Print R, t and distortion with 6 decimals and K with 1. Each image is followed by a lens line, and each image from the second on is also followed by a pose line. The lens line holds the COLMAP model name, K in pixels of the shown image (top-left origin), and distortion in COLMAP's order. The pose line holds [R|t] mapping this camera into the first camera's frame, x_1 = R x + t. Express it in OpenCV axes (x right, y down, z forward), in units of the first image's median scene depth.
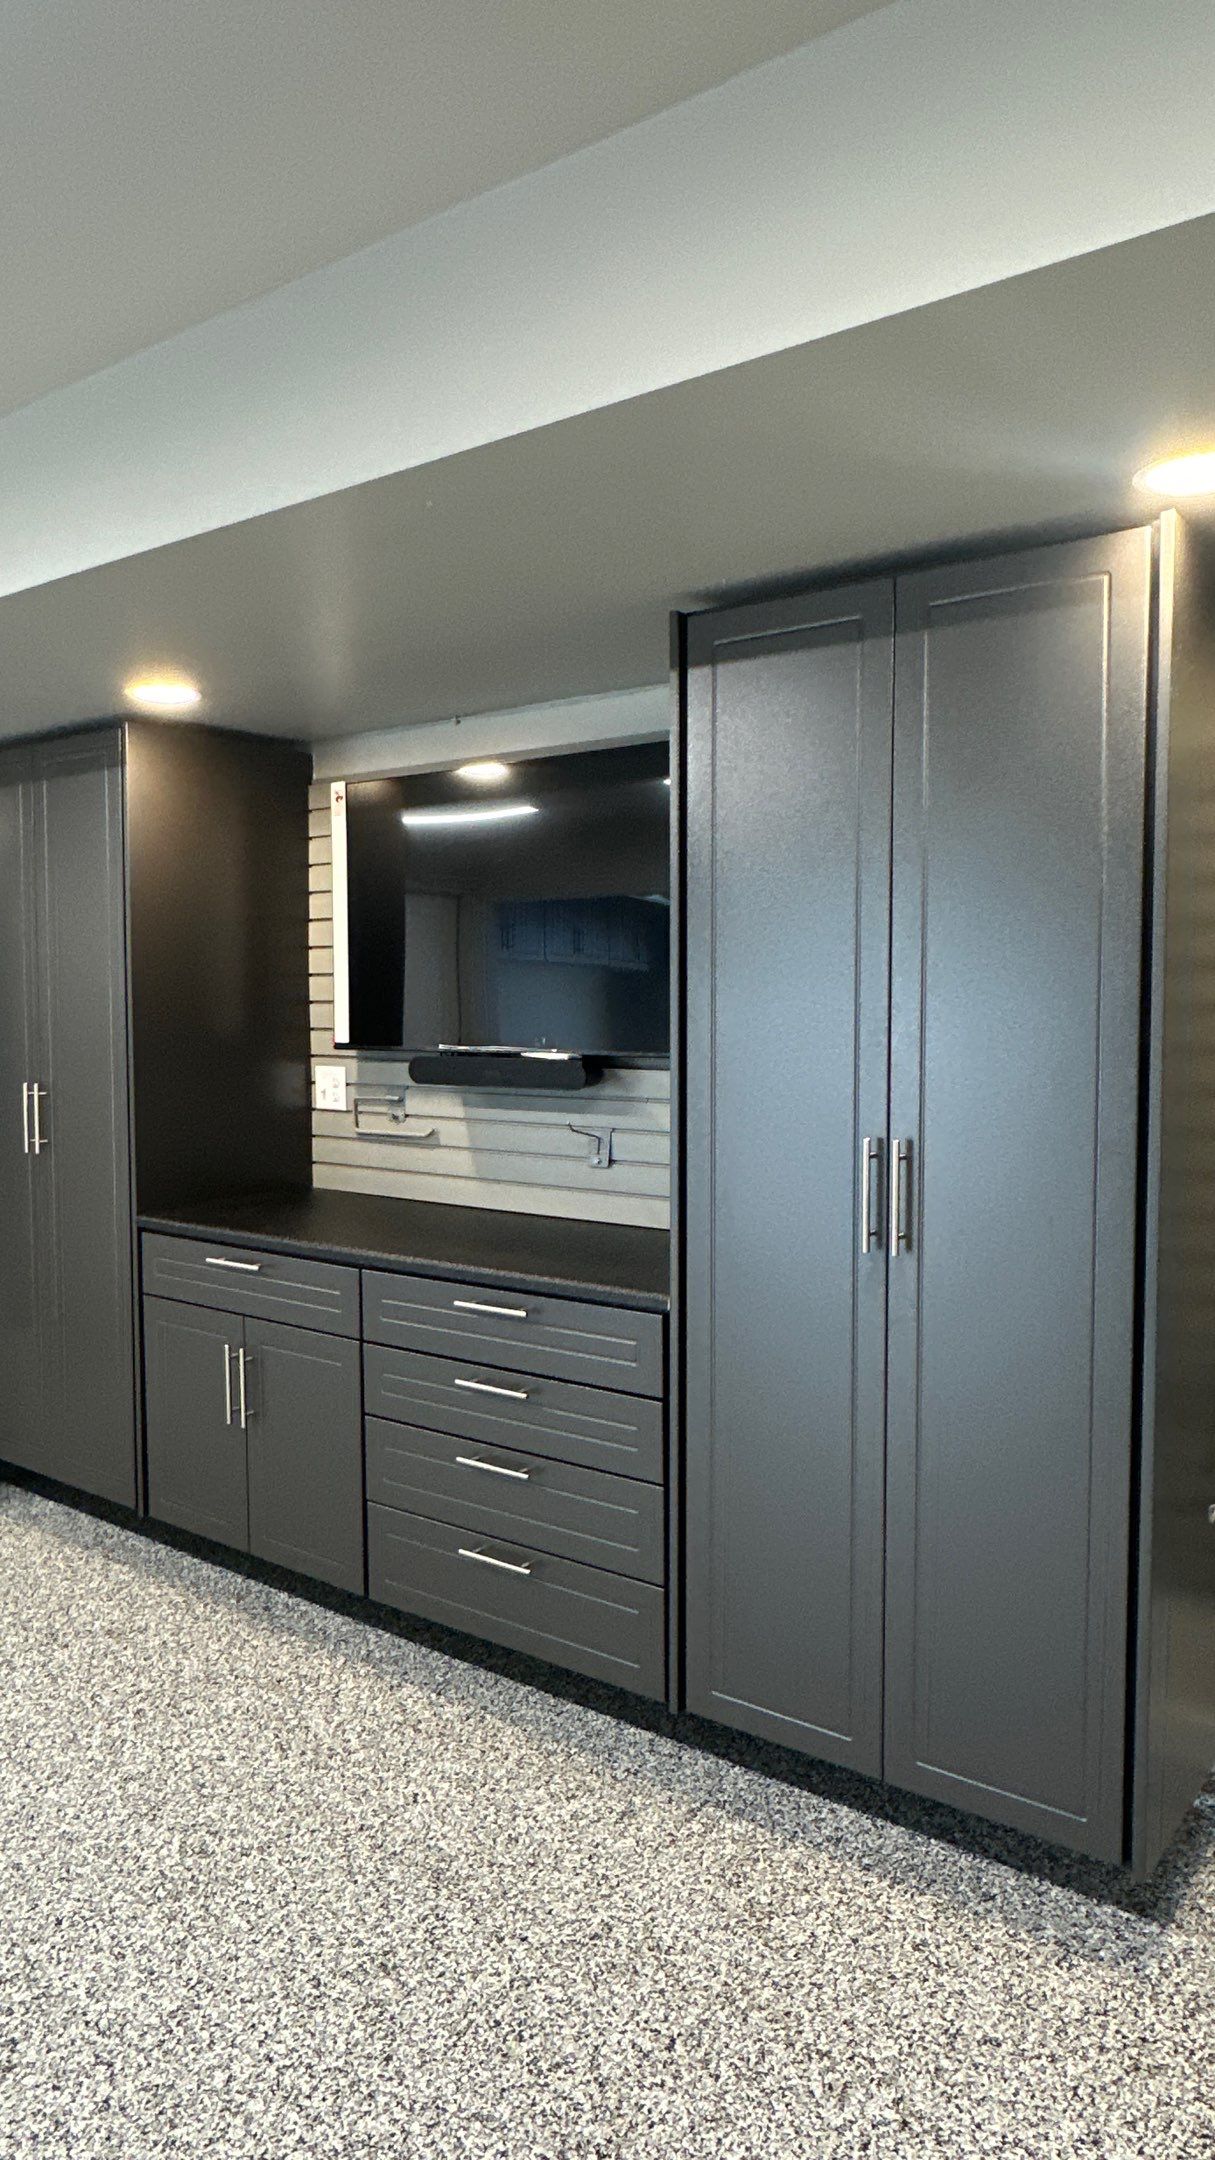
lens RADIAL K [[1405.7, 0, 608.0], [0, 1405.7, 1079.6], [0, 0, 1]] dist [-0.005386, 0.001525]
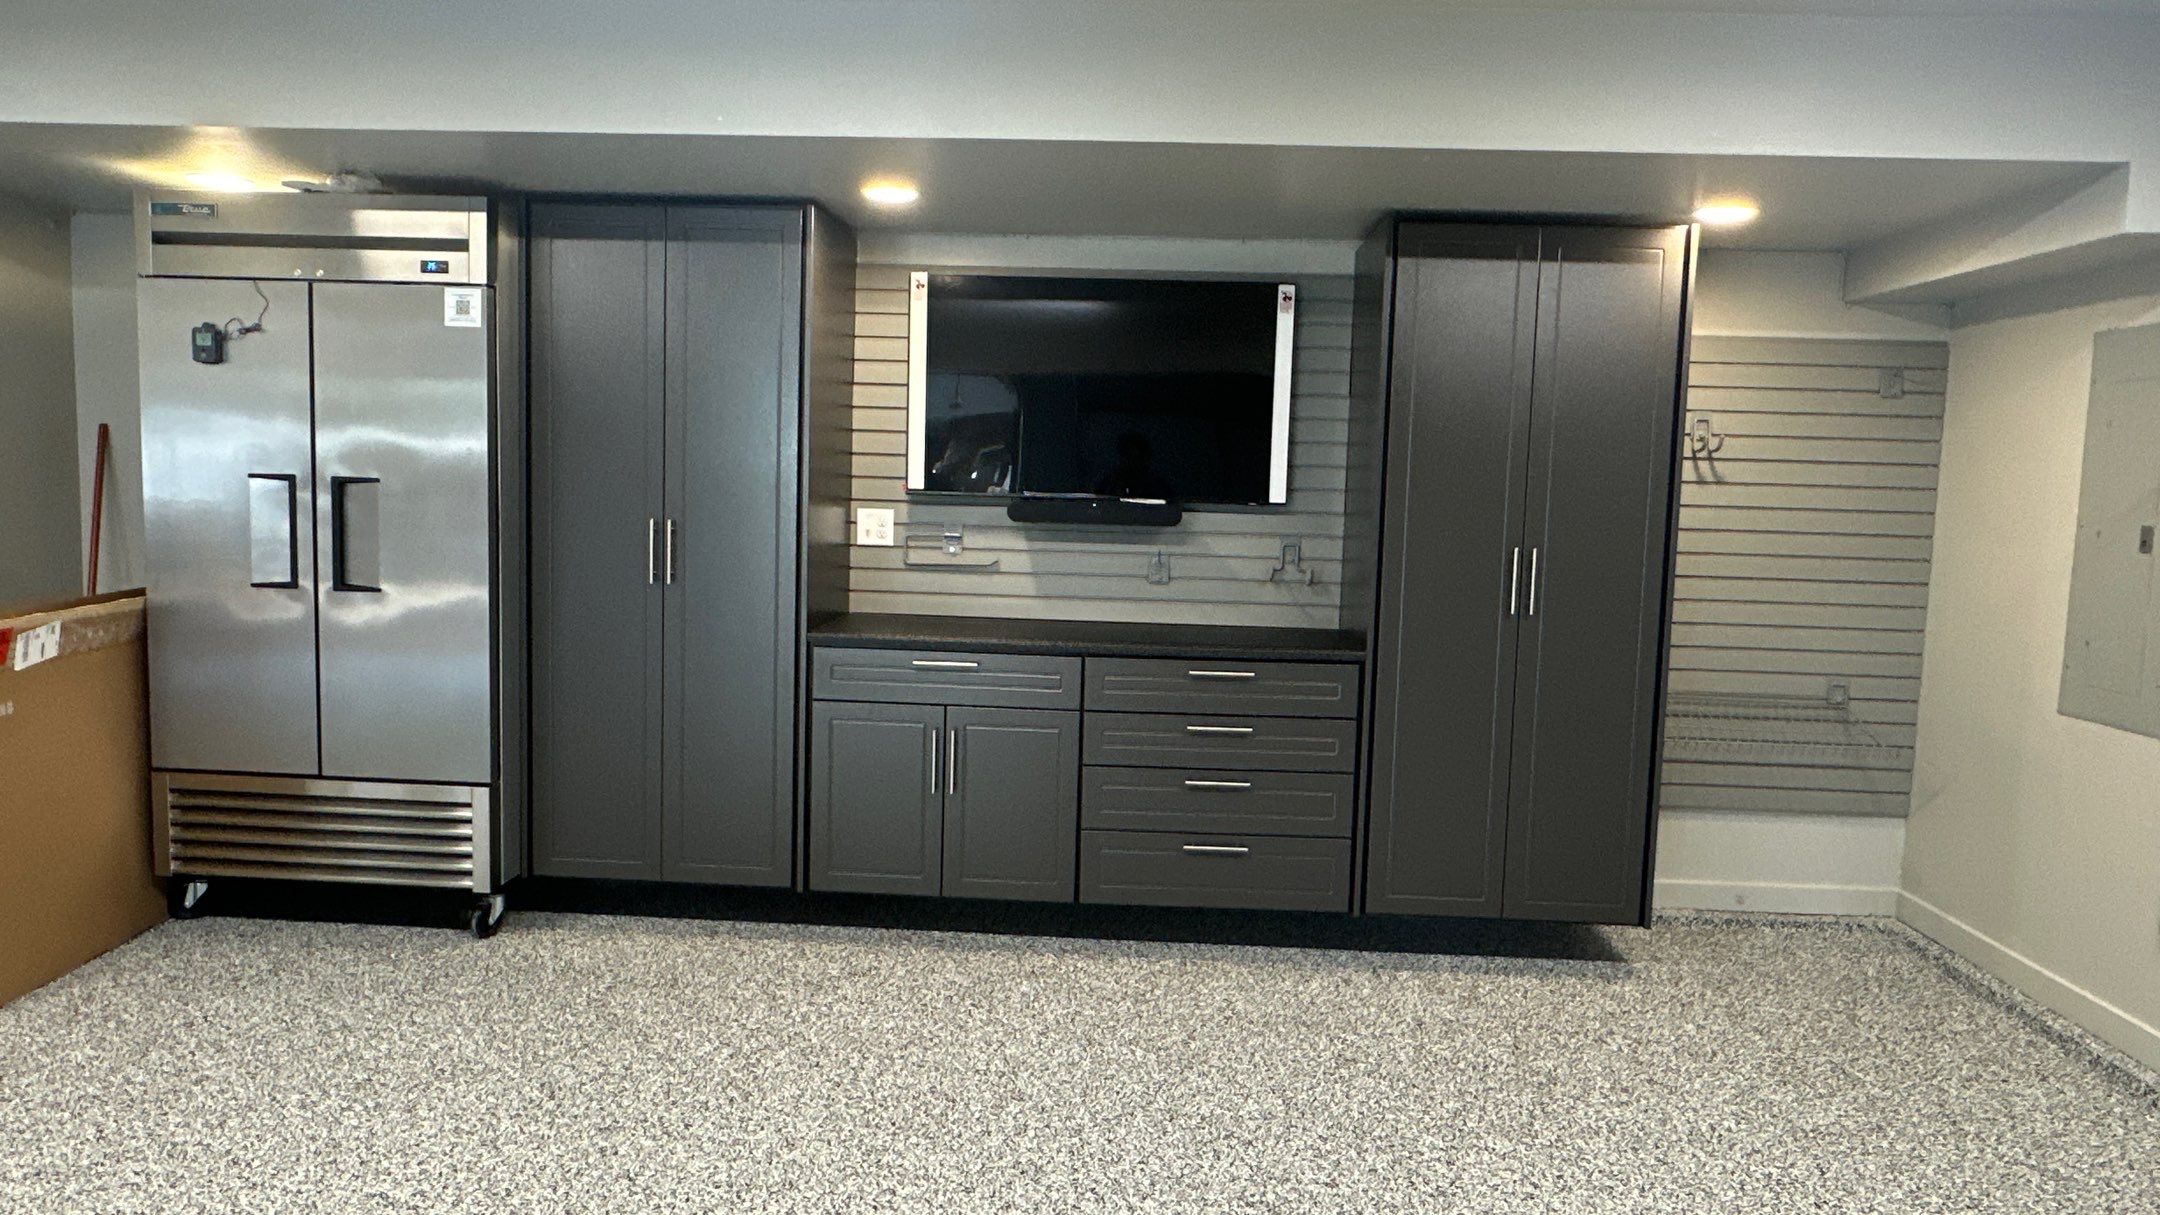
lens RADIAL K [[1405.7, 0, 1083.8], [0, 1405.7, 606.9], [0, 0, 1]] dist [-0.005386, 0.001525]
pose [[0.826708, -0.023862, 0.562126, -0.800457], [0.000995, 0.999161, 0.040951, 0.027732], [-0.562631, -0.033295, 0.826037, -0.089500]]
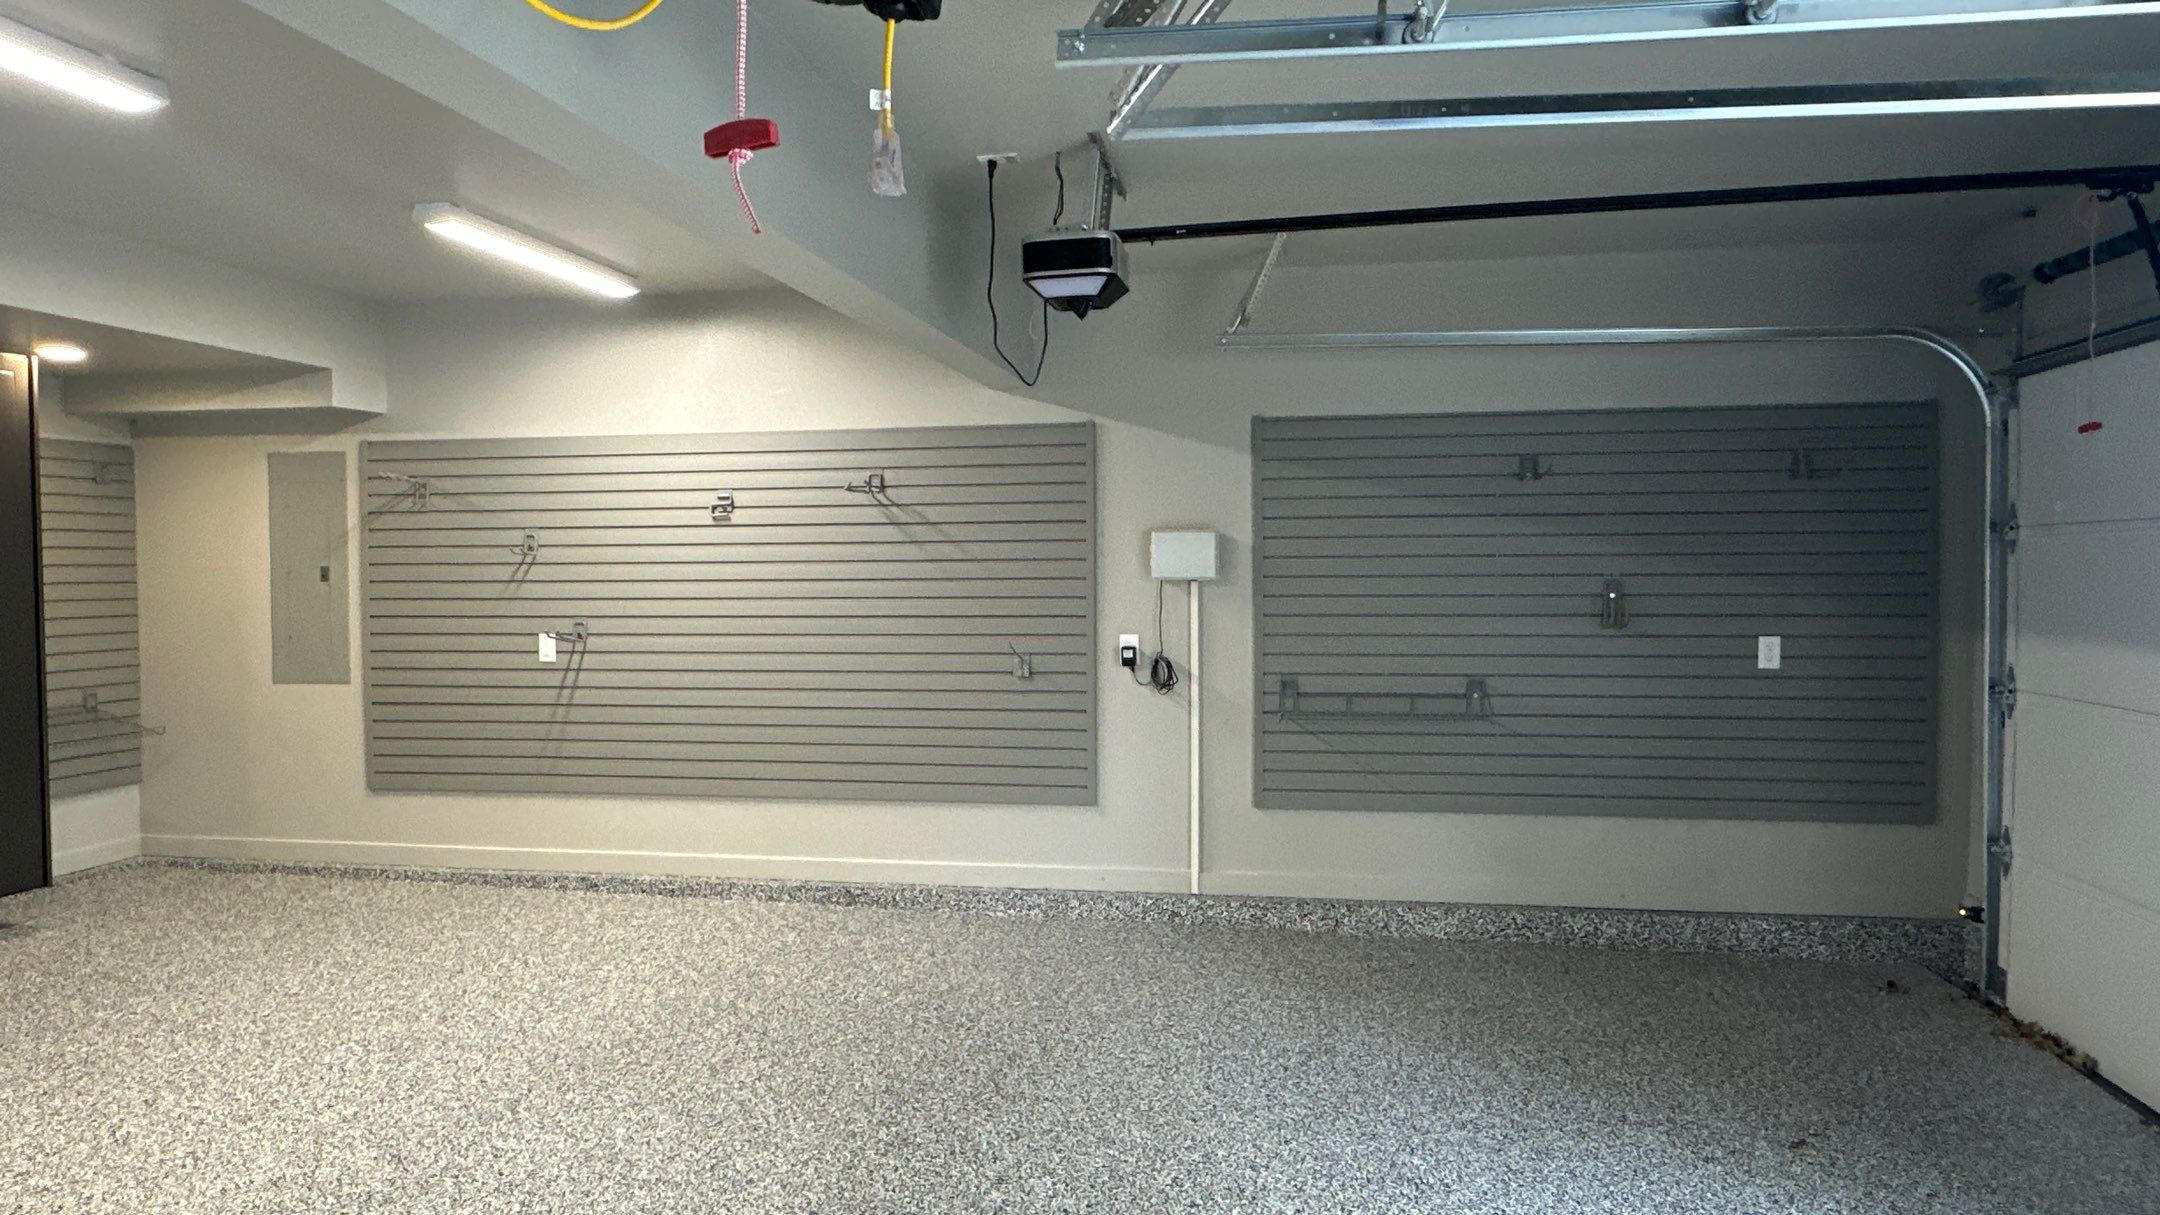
lens RADIAL K [[1405.7, 0, 1084.2], [0, 1405.7, 607.8], [0, 0, 1]] dist [-0.005386, 0.001525]
pose [[-0.451602, -0.019700, 0.892002, -1.615036], [0.060238, 0.996802, 0.052511, 0.028642], [-0.890184, 0.077446, -0.448971, 0.257470]]
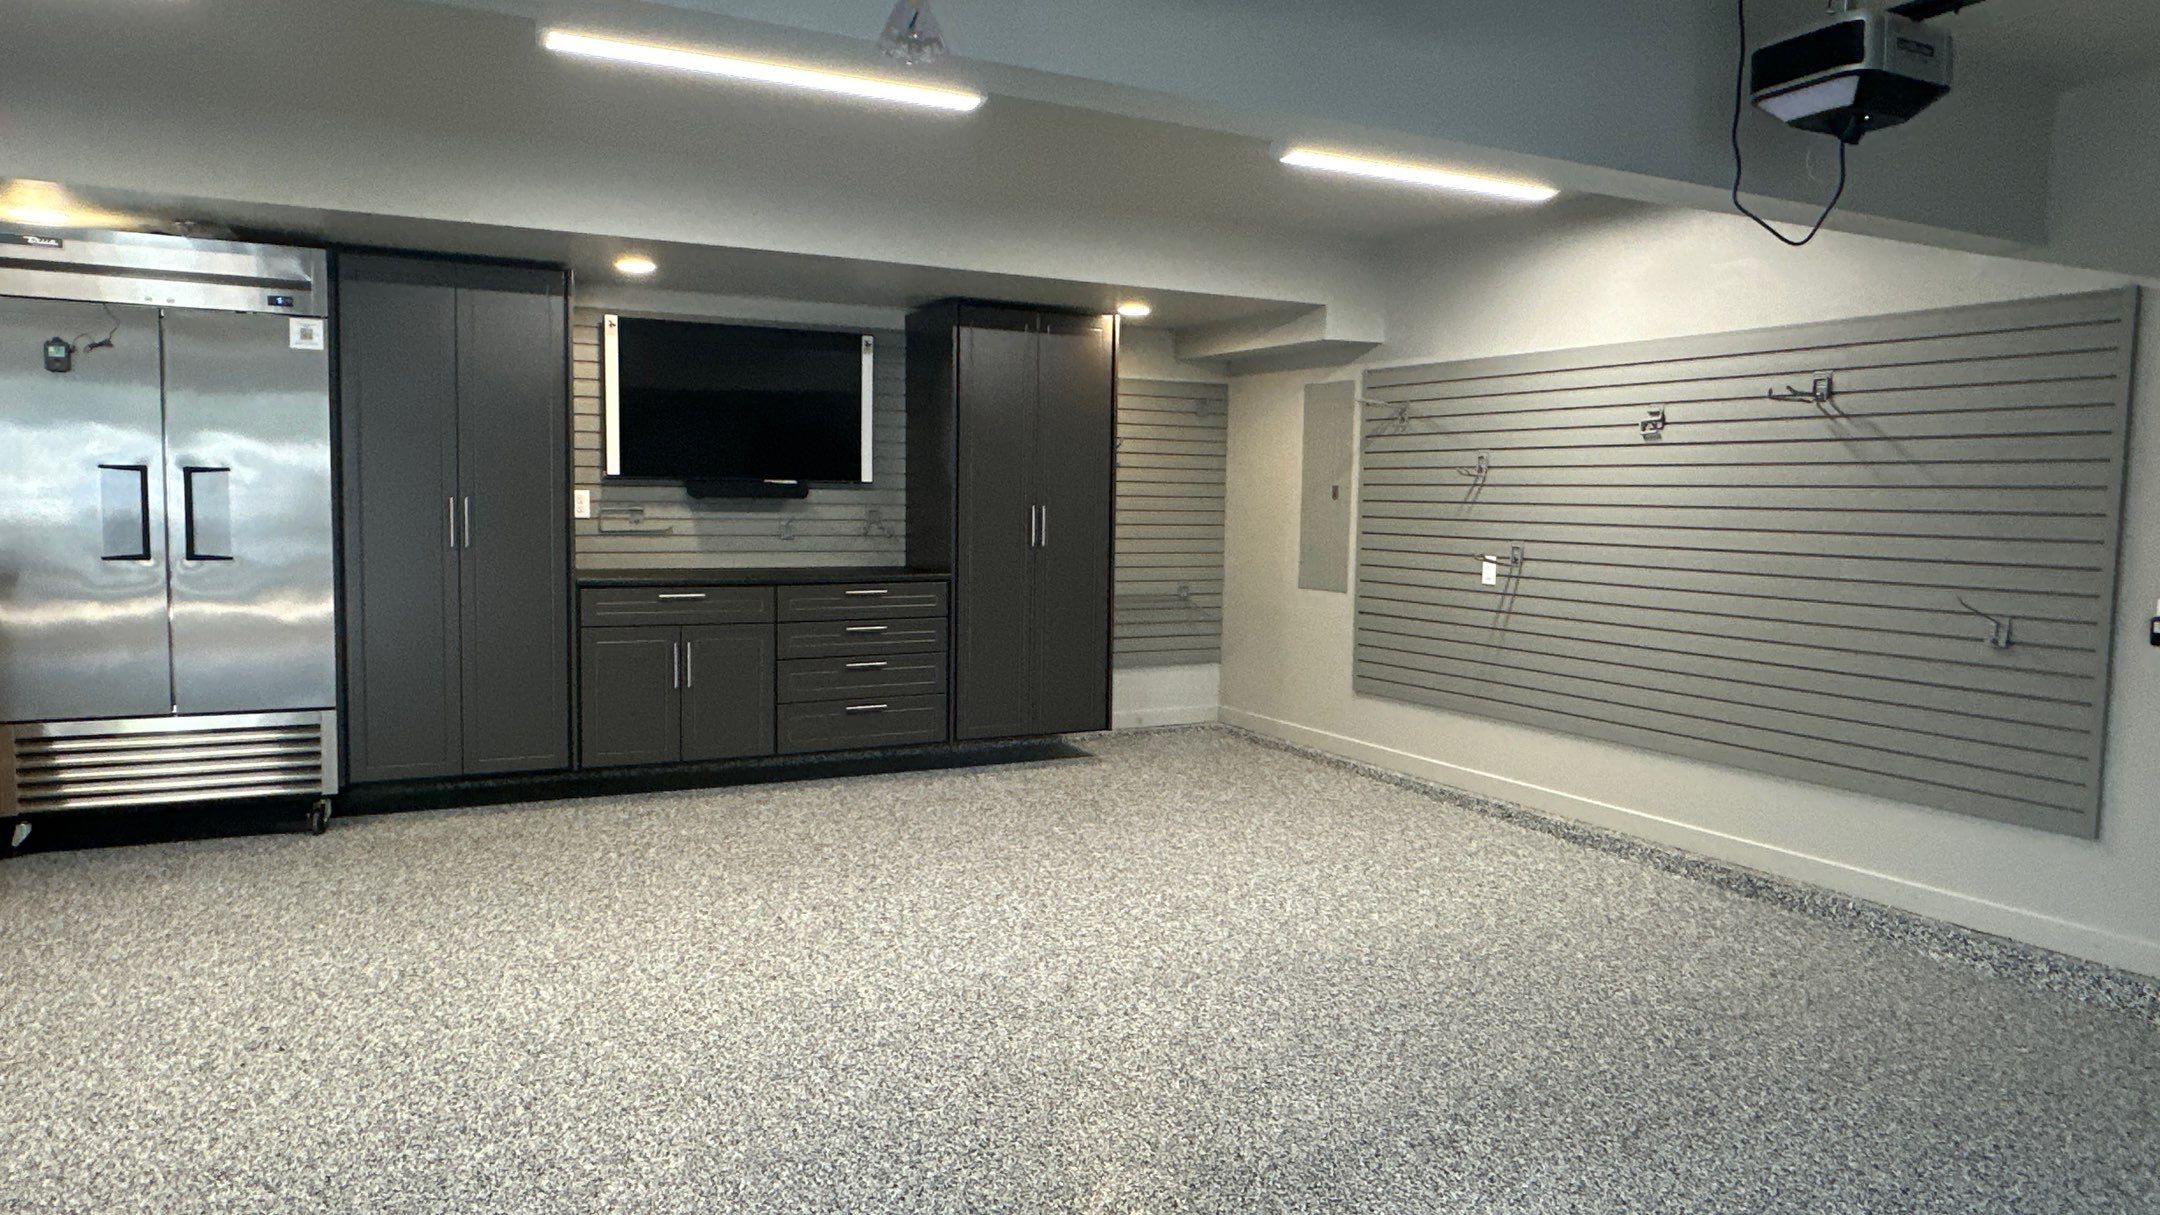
lens RADIAL K [[1405.7, 0, 1082.9], [0, 1405.7, 609.0], [0, 0, 1]] dist [-0.005386, 0.001525]
pose [[0.423305, -0.064071, 0.903719, -1.538300], [0.035605, 0.997902, 0.054071, 0.064712], [-0.905287, 0.009288, 0.424698, -0.199220]]
